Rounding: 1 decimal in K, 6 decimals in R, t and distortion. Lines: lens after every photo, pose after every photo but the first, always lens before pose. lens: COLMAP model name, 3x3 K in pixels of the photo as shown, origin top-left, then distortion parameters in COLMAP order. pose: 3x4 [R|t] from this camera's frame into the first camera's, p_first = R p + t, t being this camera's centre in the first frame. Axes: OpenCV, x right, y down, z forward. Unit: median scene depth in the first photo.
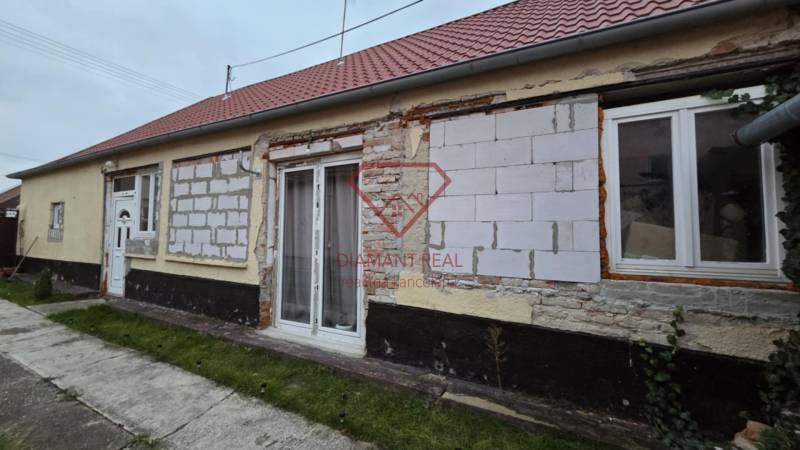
lens RADIAL K [[327.6, 0, 400.2], [0, 327.6, 225.1], [0, 0, 1]] dist [0.005150, 0.000548]
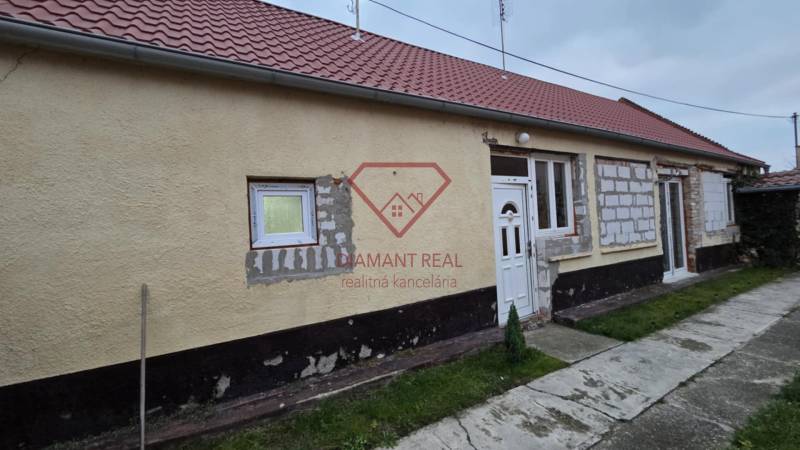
lens RADIAL K [[327.6, 0, 394.2], [0, 327.6, 225.1], [0, 0, 1]] dist [0.005150, 0.000548]
pose [[0.508616, -0.040956, 0.860019, -2.189474], [0.028817, 0.999118, 0.030538, -0.036098], [-0.860511, 0.009251, 0.509347, 1.180328]]
